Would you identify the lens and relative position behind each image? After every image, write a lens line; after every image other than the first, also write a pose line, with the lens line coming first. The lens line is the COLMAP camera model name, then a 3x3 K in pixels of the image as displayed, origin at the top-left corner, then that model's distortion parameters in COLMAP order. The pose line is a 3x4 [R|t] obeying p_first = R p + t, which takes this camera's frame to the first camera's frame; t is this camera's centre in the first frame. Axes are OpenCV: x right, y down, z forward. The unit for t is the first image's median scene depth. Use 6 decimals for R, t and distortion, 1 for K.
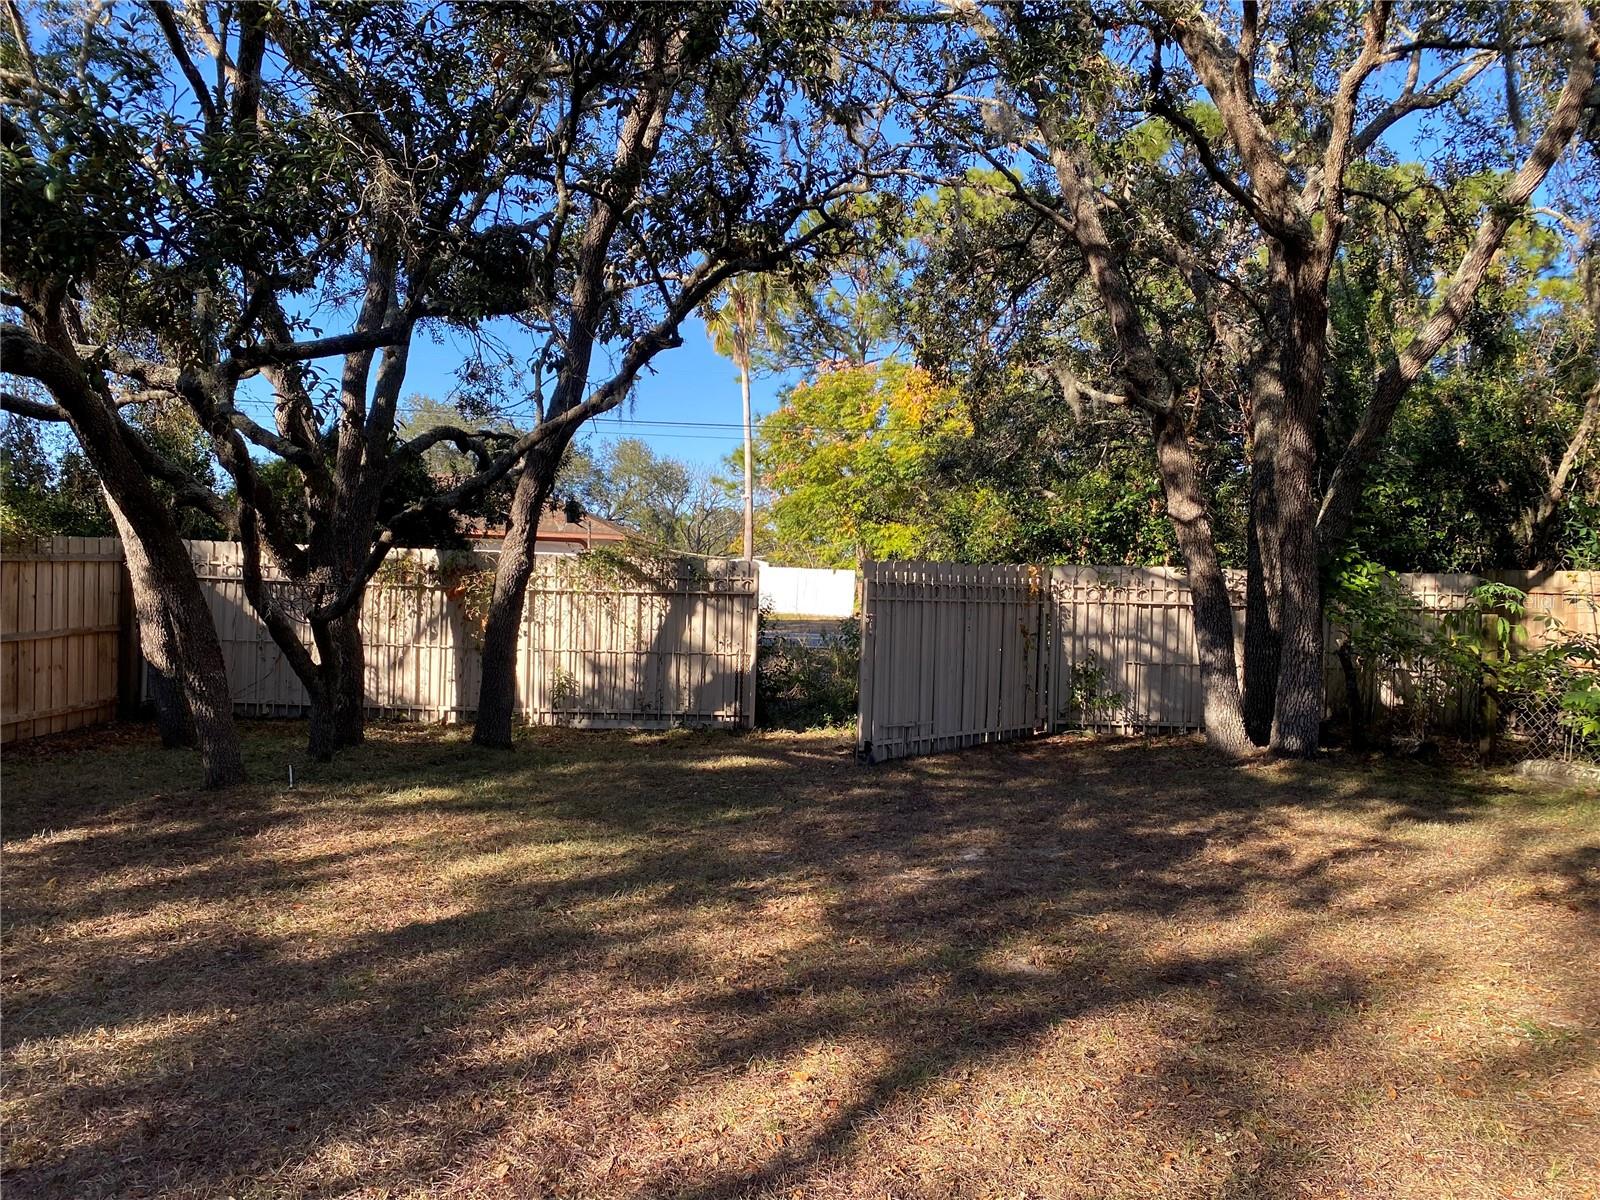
lens RADIAL K [[1230.8, 0, 800.0], [0, 1230.8, 600.0], [0, 0, 1]] dist [0.058861, -0.062533]
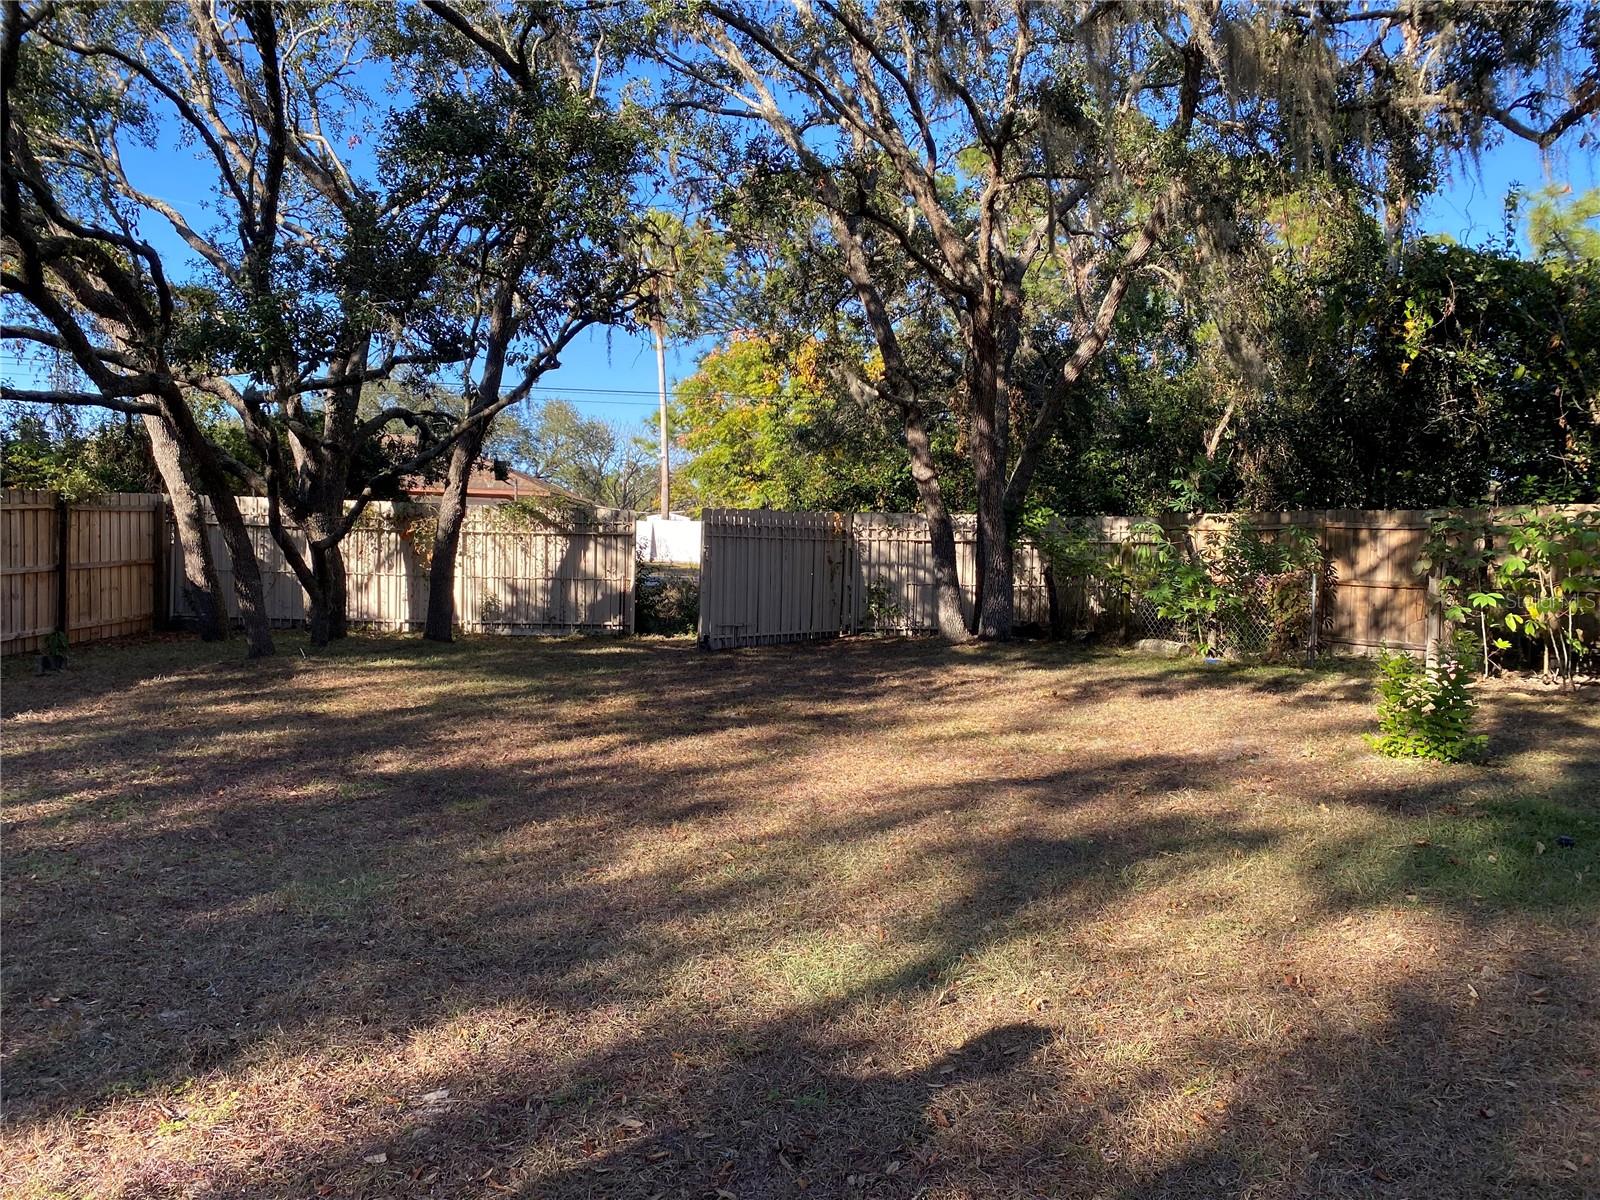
lens RADIAL K [[1172.0, 0, 800.0], [0, 1172.0, 600.0], [0, 0, 1]] dist [0.050154, -0.088270]
pose [[0.997946, -0.008019, 0.063554, 0.063809], [0.005504, 0.999199, 0.039640, 0.016909], [-0.063821, -0.039209, 0.997191, -0.296509]]
